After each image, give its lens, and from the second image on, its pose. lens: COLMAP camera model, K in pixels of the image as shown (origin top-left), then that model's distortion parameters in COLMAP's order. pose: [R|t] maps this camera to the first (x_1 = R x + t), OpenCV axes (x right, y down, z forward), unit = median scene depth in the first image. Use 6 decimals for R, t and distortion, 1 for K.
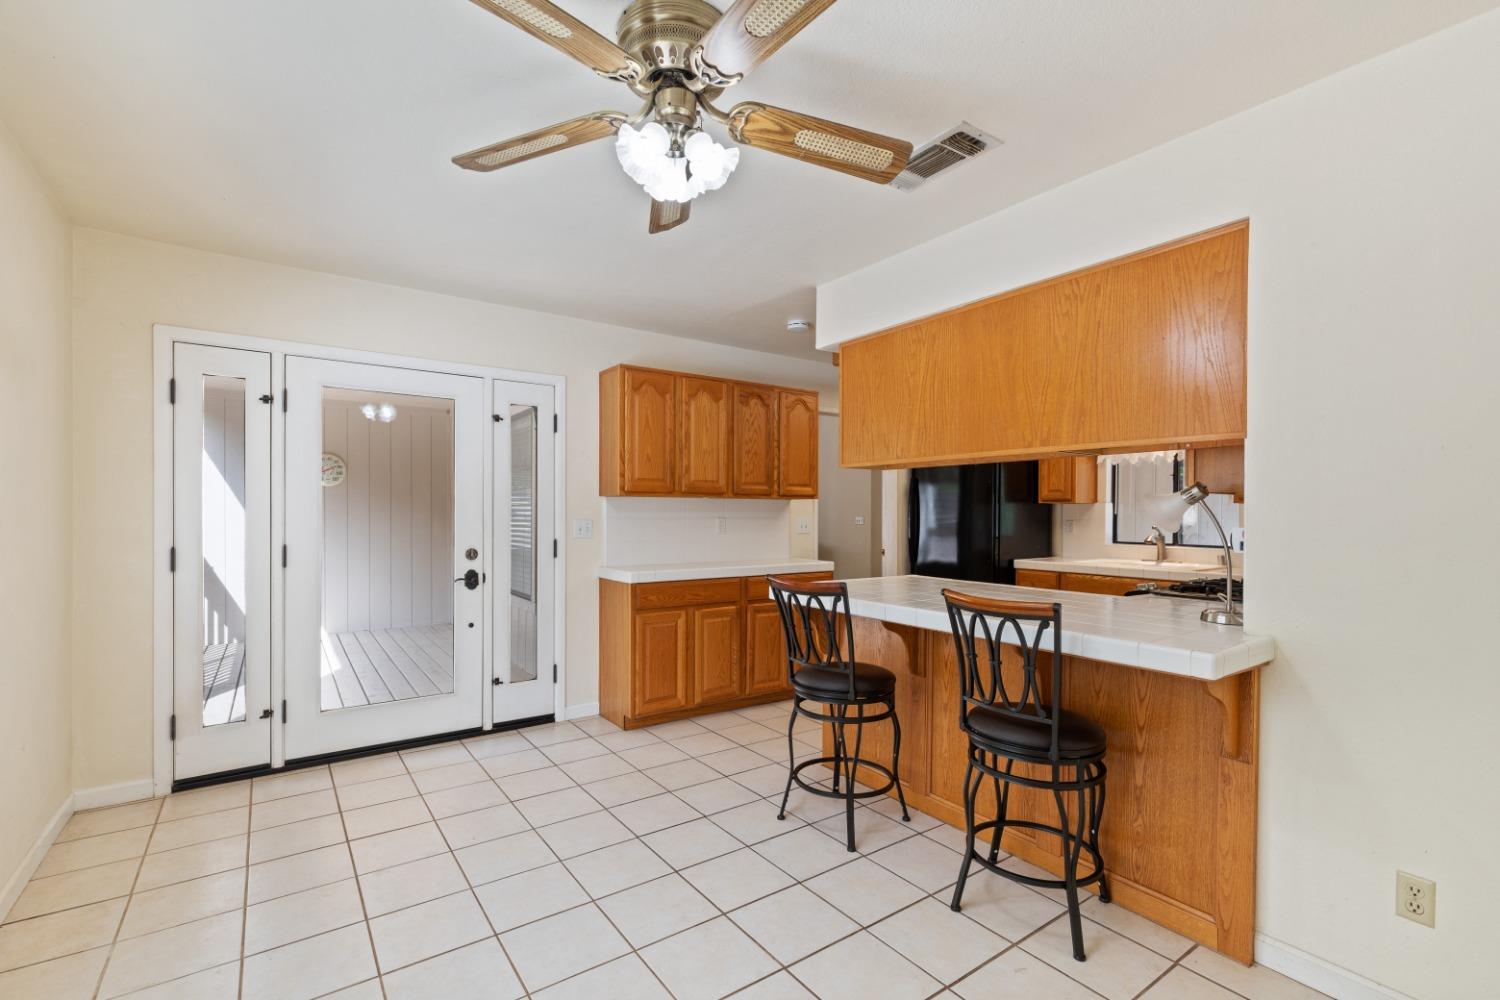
lens RADIAL K [[690.7, 0, 751.9], [0, 690.7, 507.7], [0, 0, 1]] dist [0.004076, 0.000331]
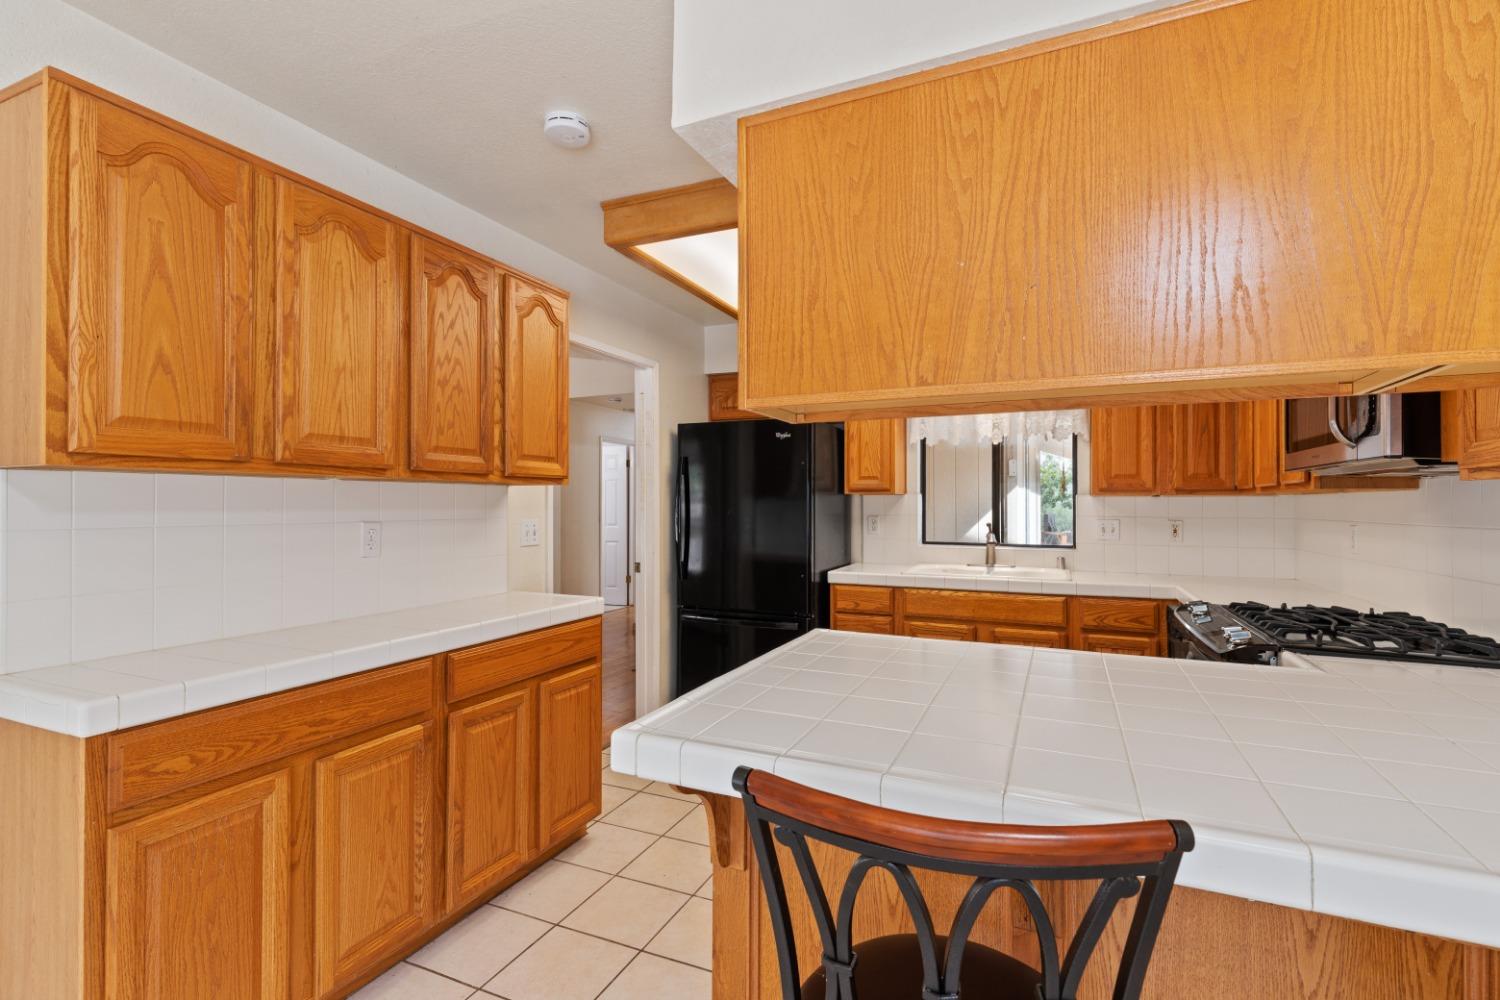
lens RADIAL K [[684.3, 0, 763.6], [0, 684.3, 496.4], [0, 0, 1]] dist [-0.000099, -0.000642]
pose [[0.855333, 0.002588, 0.518072, -0.062888], [-0.001227, 0.999995, -0.002969, -0.001916], [-0.518077, 0.001904, 0.855332, 0.503977]]
